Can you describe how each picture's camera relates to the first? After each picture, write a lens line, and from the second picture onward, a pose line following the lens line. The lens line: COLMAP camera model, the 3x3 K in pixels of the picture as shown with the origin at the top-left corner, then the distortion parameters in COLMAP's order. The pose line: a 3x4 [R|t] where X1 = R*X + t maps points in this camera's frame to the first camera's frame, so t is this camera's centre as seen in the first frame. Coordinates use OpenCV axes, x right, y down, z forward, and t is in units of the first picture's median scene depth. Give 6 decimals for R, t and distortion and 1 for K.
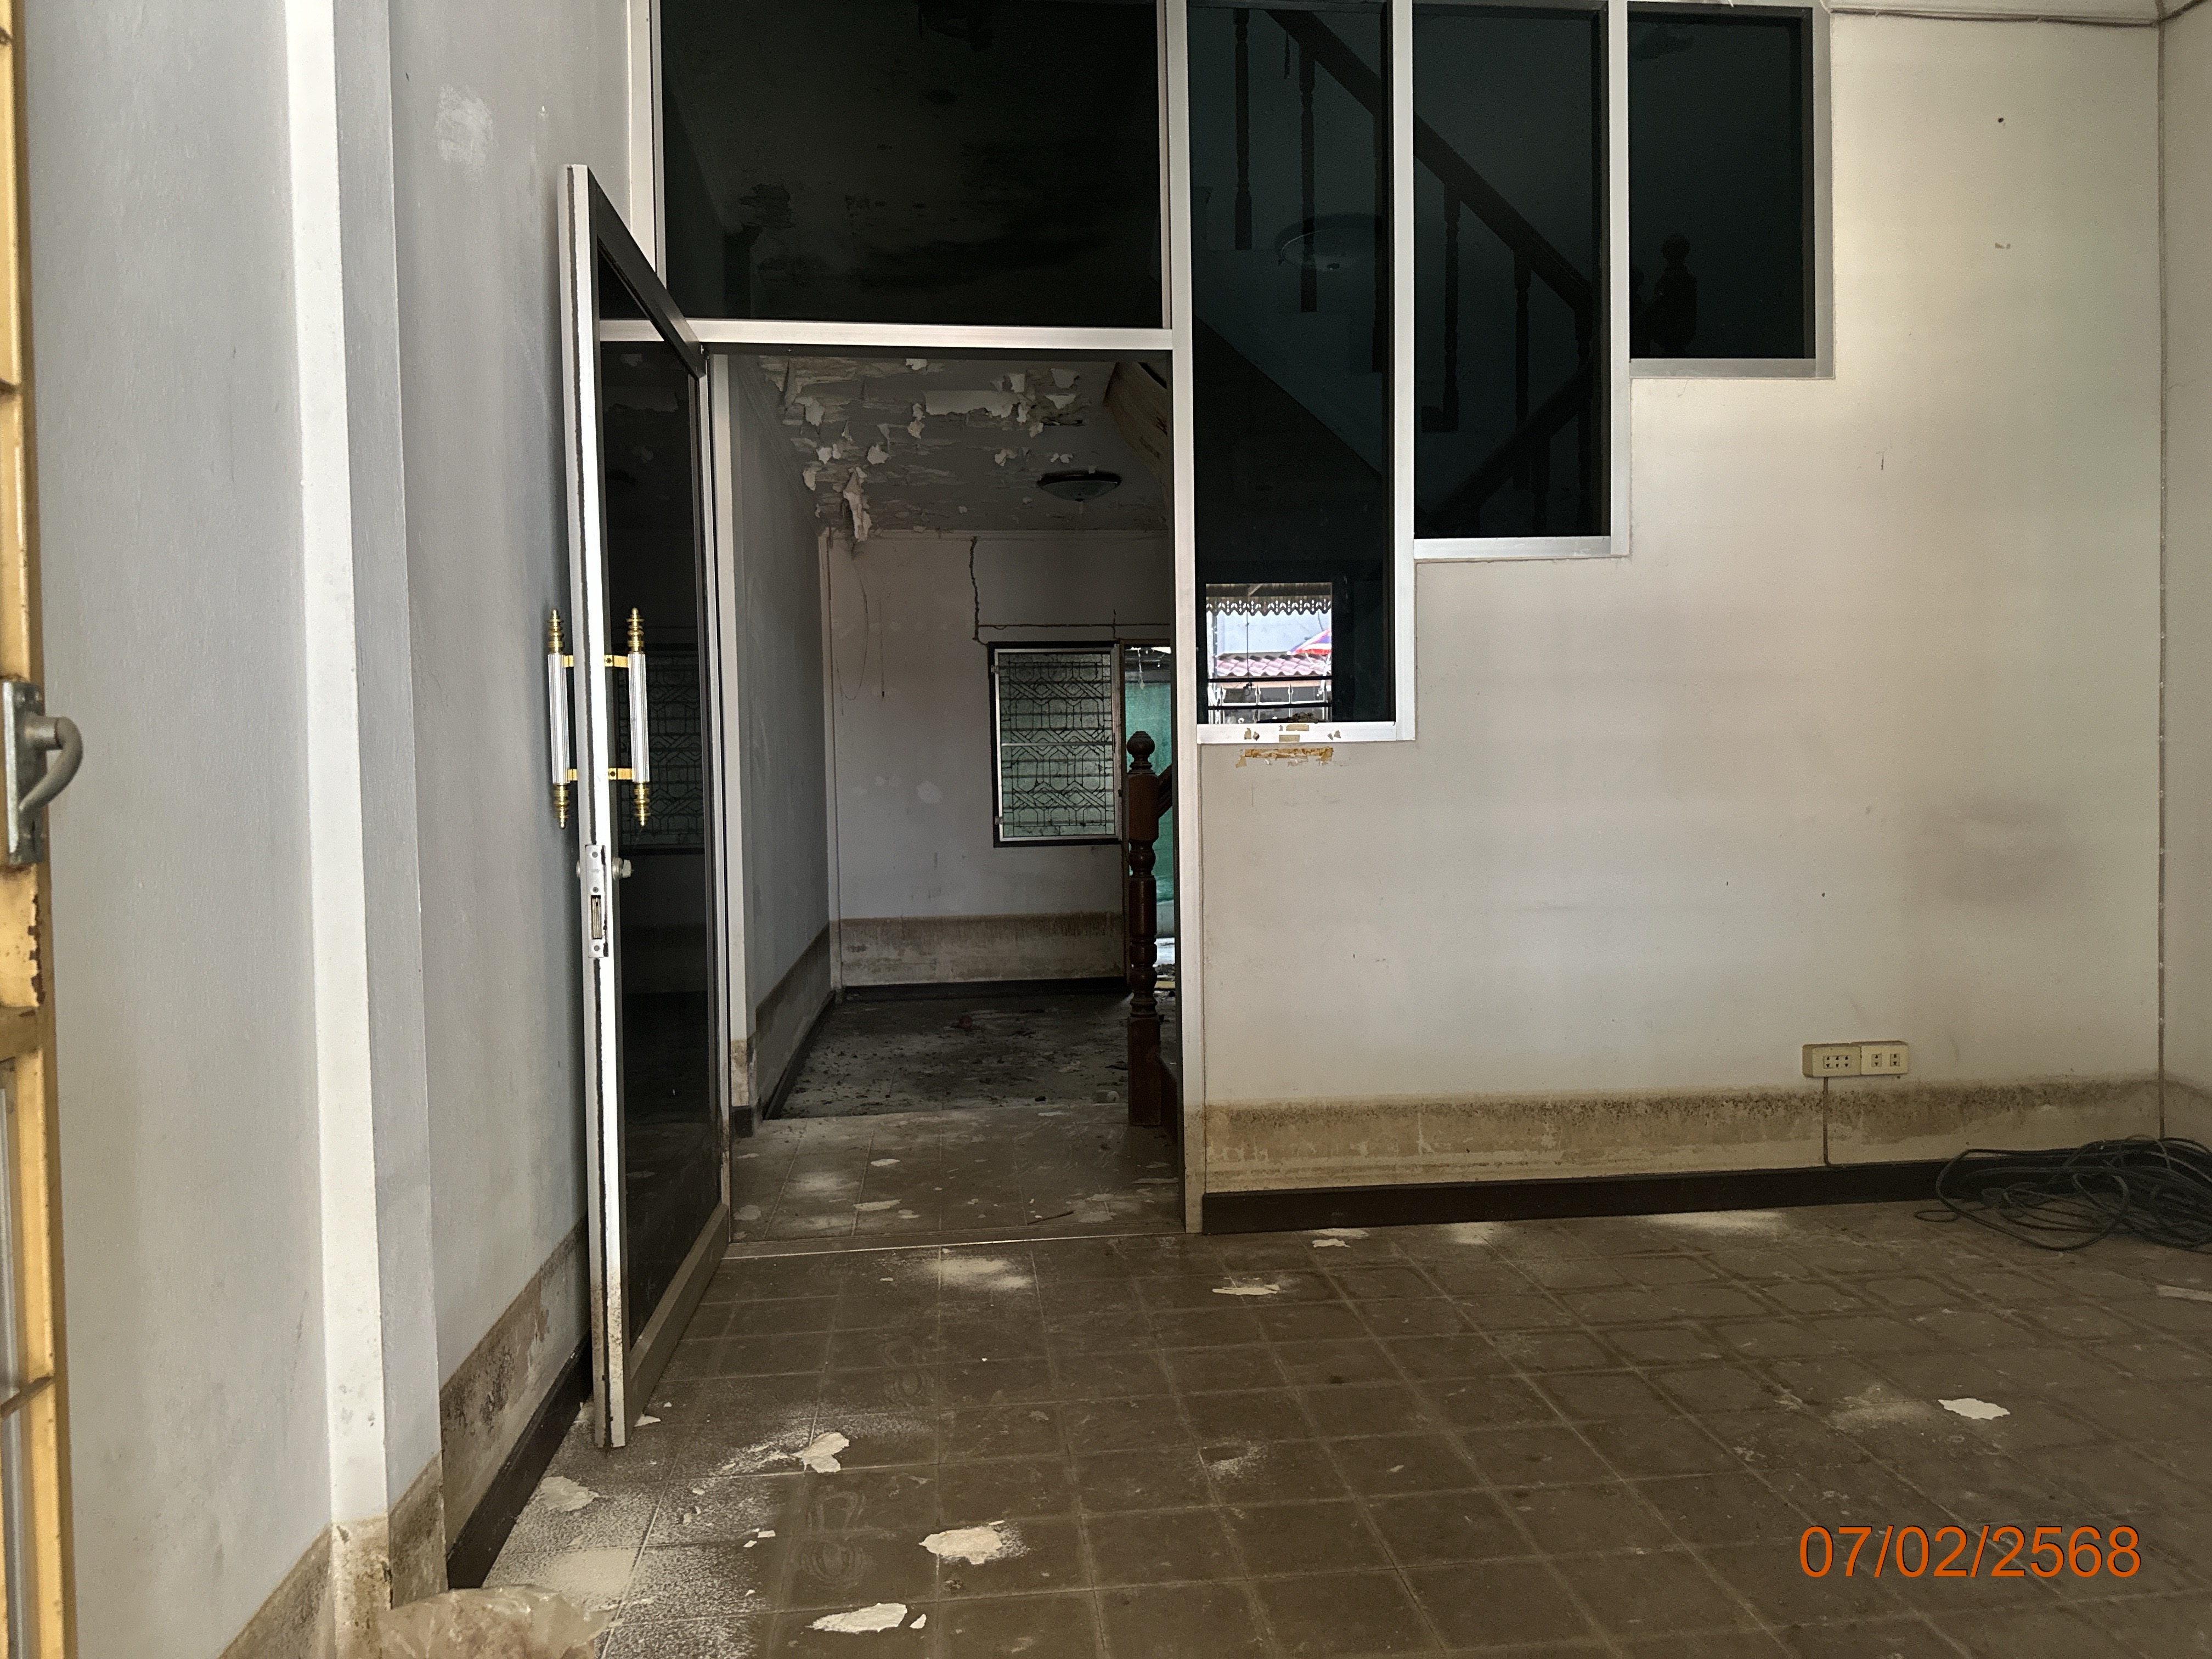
lens RADIAL K [[1558.8, 0, 1107.6], [0, 1558.8, 832.8], [0, 0, 1]] dist [0.069124, -0.097936]
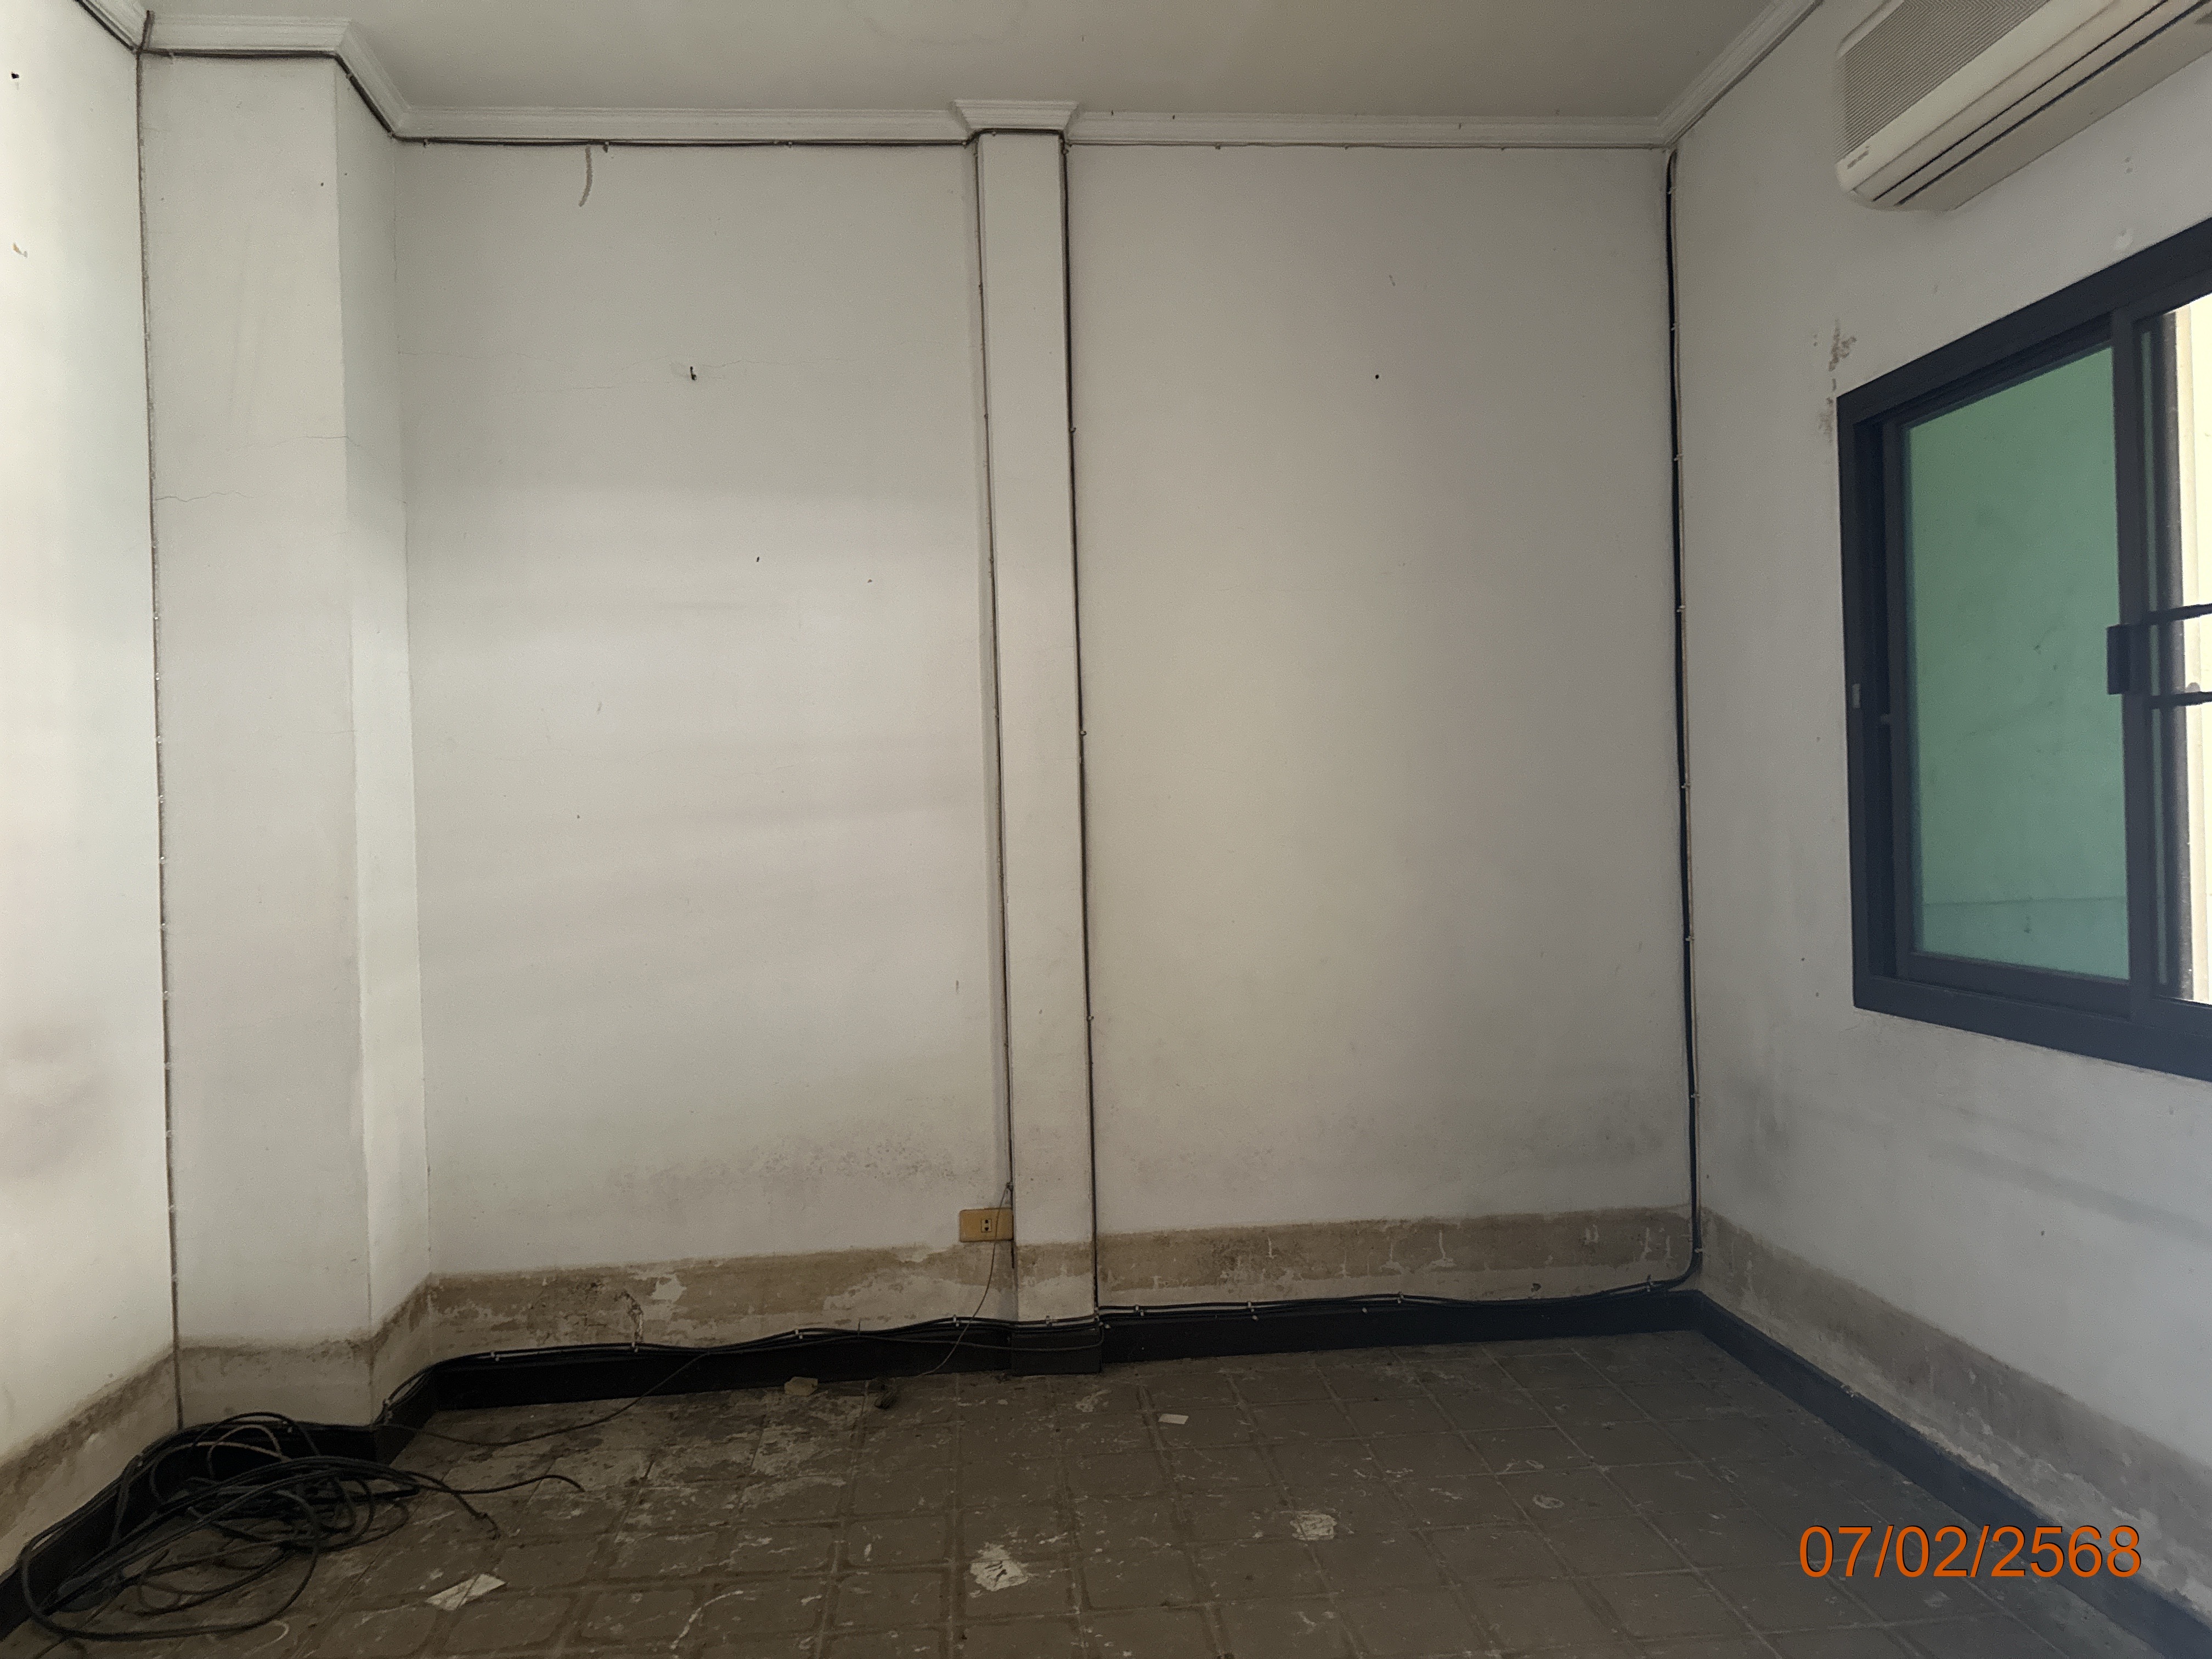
lens RADIAL K [[1558.8, 0, 1098.5], [0, 1558.8, 819.0], [0, 0, 1]] dist [0.069124, -0.097936]
pose [[0.017898, 0.021558, 0.999607, -0.130296], [0.070290, 0.997267, -0.022766, -0.062424], [-0.997366, 0.070670, 0.016334, 0.504151]]
